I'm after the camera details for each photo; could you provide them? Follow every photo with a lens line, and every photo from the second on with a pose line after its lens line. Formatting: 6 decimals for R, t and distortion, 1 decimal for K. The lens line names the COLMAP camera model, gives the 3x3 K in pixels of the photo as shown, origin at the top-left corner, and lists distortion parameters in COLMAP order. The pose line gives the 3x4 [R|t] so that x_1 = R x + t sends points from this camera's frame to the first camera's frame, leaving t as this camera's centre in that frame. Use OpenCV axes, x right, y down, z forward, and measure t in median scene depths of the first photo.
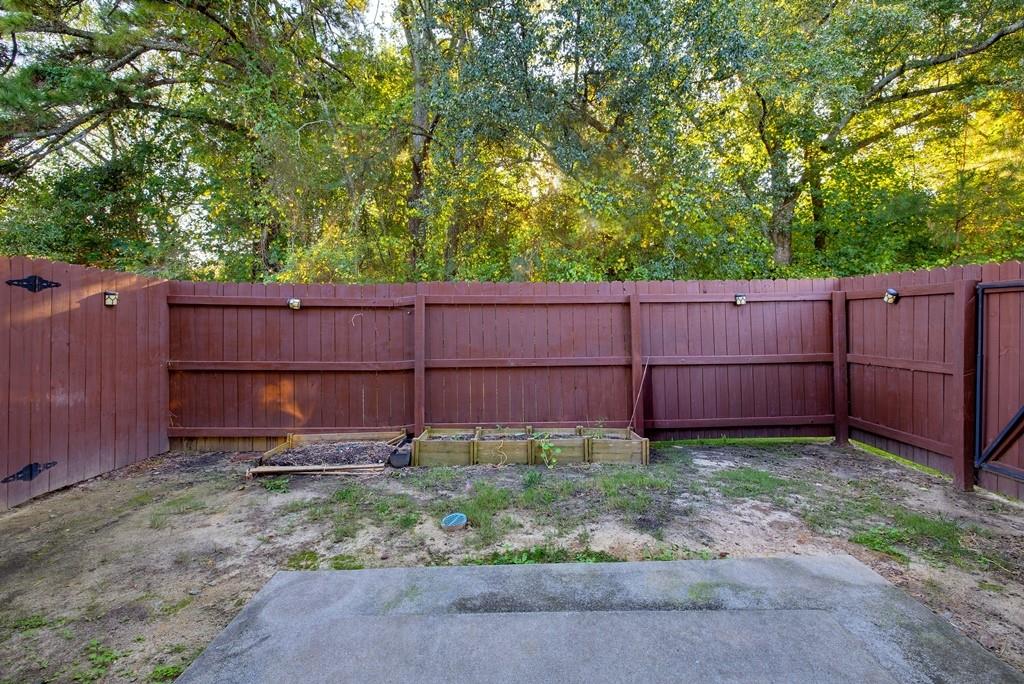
lens RADIAL K [[443.4, 0, 521.2], [0, 443.4, 333.3], [0, 0, 1]] dist [0.007947, 0.000253]
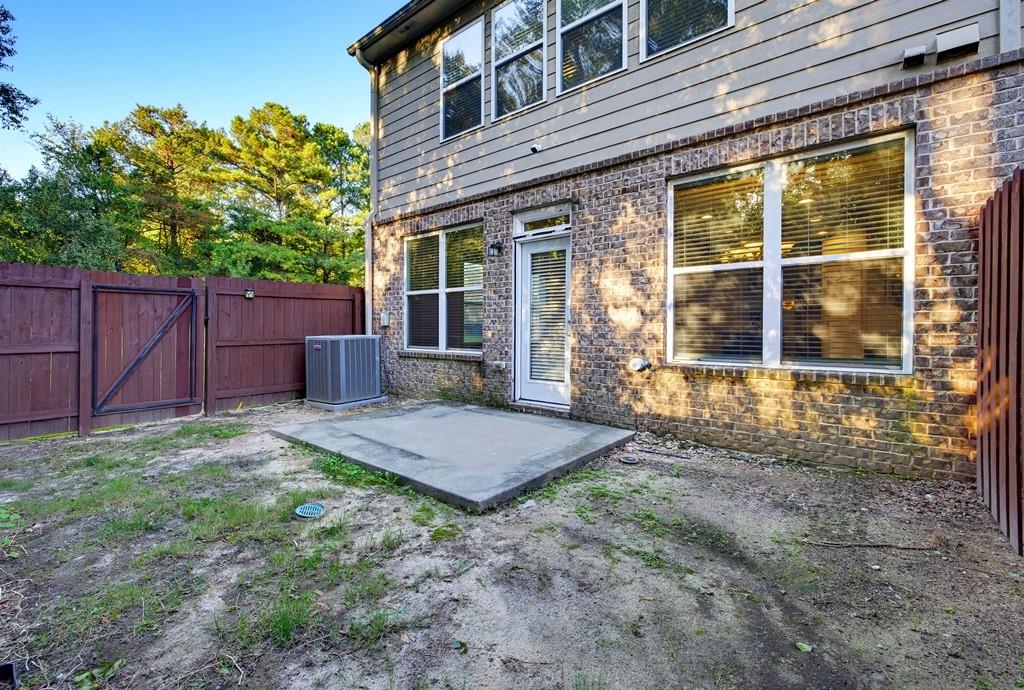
lens RADIAL K [[435.3, 0, 511.0], [0, 435.3, 328.6], [0, 0, 1]] dist [-0.000032, -0.000004]
pose [[-0.758701, 0.003974, 0.651427, -1.134031], [0.022311, 0.999553, 0.019888, 0.032791], [-0.651057, 0.029623, -0.758450, 1.495129]]
